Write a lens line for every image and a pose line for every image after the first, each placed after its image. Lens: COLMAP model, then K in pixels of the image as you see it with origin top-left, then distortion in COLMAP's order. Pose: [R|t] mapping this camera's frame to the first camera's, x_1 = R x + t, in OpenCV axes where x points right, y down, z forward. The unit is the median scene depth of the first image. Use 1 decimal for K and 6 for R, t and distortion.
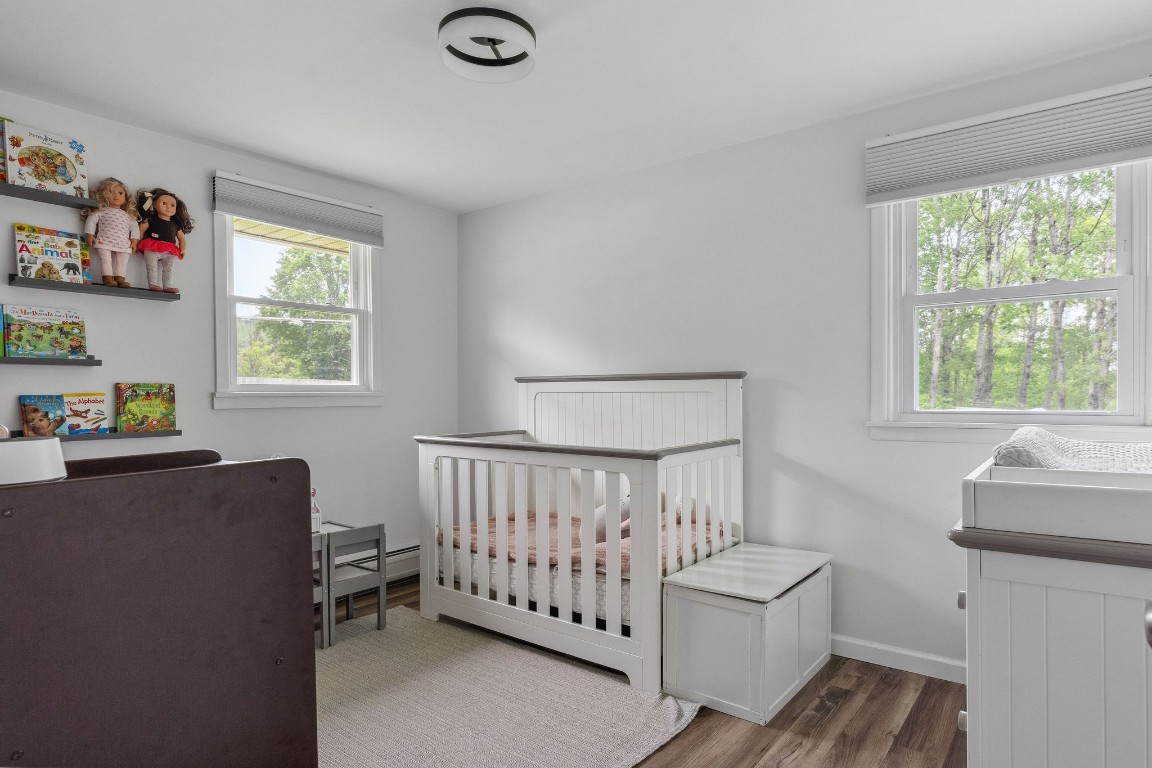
lens RADIAL K [[663.8, 0, 576.0], [0, 663.8, 399.6], [0, 0, 1]] dist [0.000307, 0.000670]
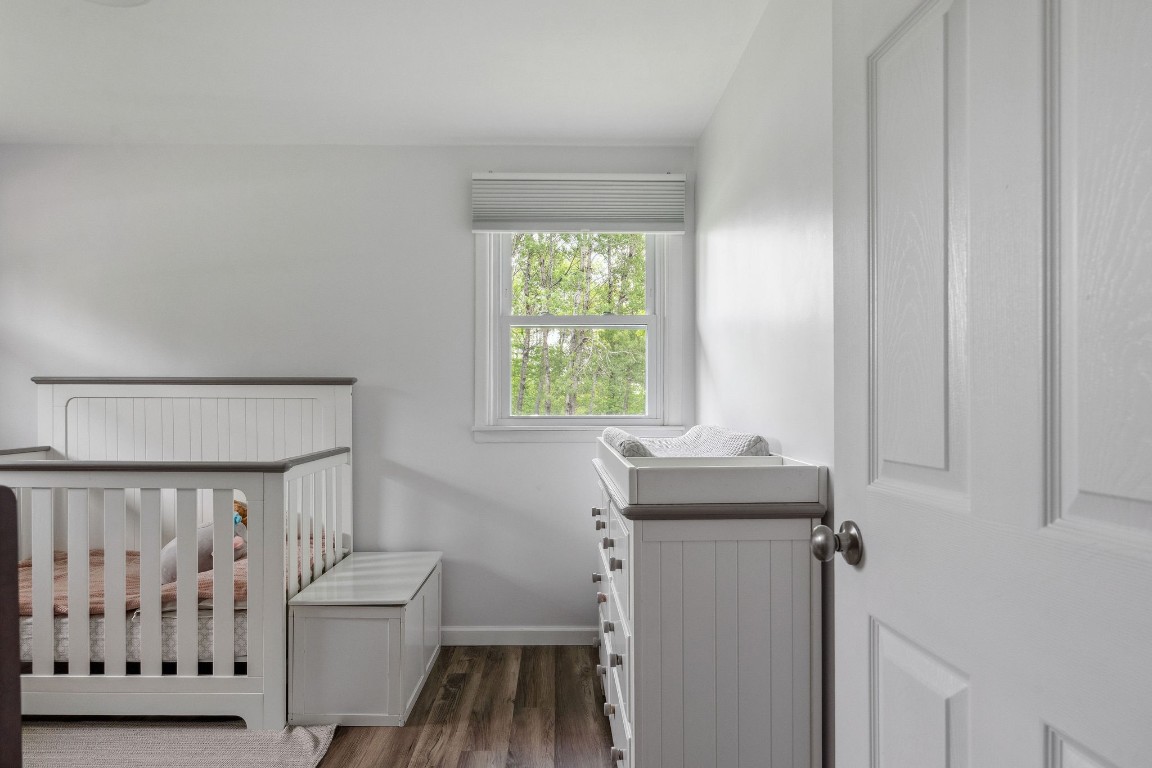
lens RADIAL K [[679.4, 0, 572.8], [0, 679.4, 400.2], [0, 0, 1]] dist [0.001021, 0.001027]
pose [[0.780316, 0.007225, 0.625344, -0.138971], [-0.000652, 0.999942, -0.010739, 0.001595], [-0.625385, 0.007973, 0.780276, 0.016144]]
